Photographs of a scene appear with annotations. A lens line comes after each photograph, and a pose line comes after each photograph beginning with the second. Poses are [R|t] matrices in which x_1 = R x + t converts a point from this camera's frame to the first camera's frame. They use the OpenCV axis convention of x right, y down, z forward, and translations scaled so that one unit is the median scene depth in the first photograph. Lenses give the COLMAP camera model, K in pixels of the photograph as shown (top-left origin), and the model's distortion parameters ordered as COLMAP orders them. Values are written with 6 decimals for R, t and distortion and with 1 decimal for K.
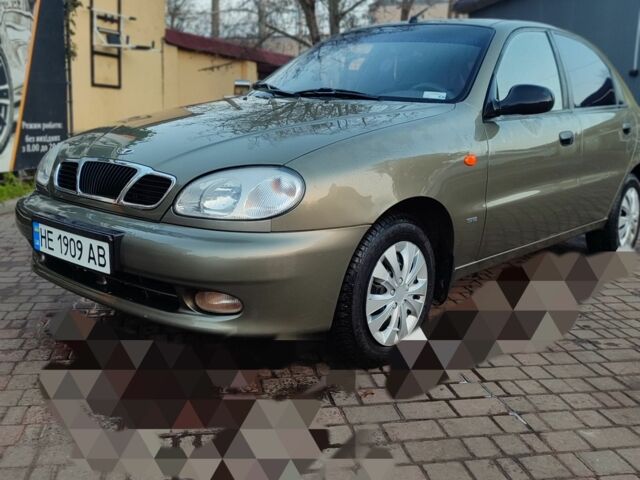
lens RADIAL K [[667.1, 0, 320.0], [0, 667.1, 240.0], [0, 0, 1]] dist [0.011108, -0.009292]
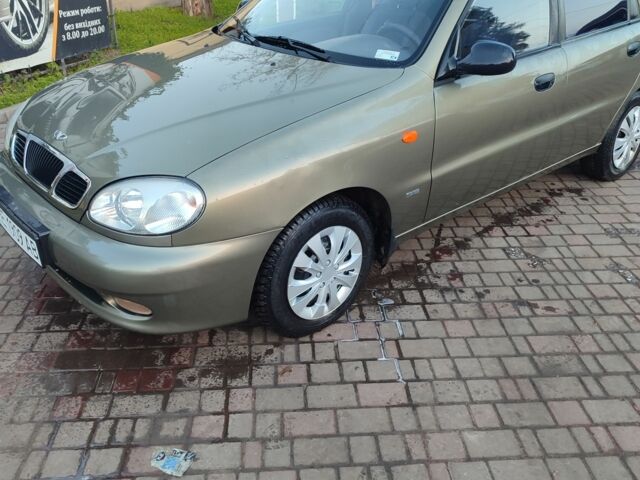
lens RADIAL K [[599.4, 0, 320.0], [0, 599.4, 240.0], [0, 0, 1]] dist [0.011187, 0.003042]
pose [[0.992561, 0.036976, -0.115999, 0.224897], [-0.003675, 0.961430, 0.275024, -0.239246], [0.121694, -0.272551, 0.954414, 0.120428]]
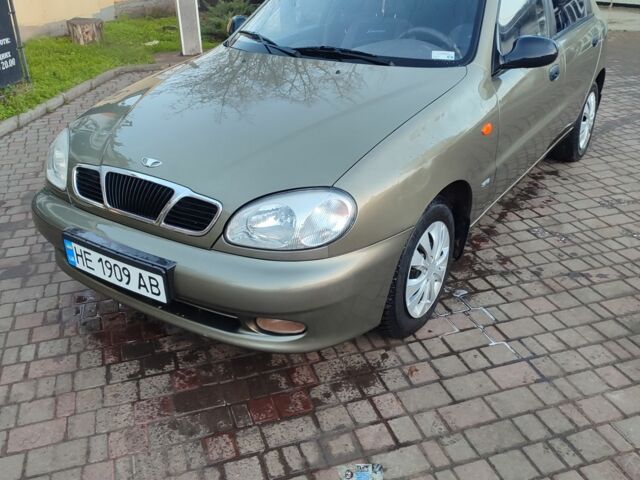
lens RADIAL K [[599.4, 0, 320.0], [0, 599.4, 240.0], [0, 0, 1]] dist [0.011187, 0.003042]
pose [[0.990771, -0.099475, 0.092073, -0.144507], [0.073352, 0.964699, 0.252934, -0.230986], [-0.113983, -0.243846, 0.963092, 0.112957]]
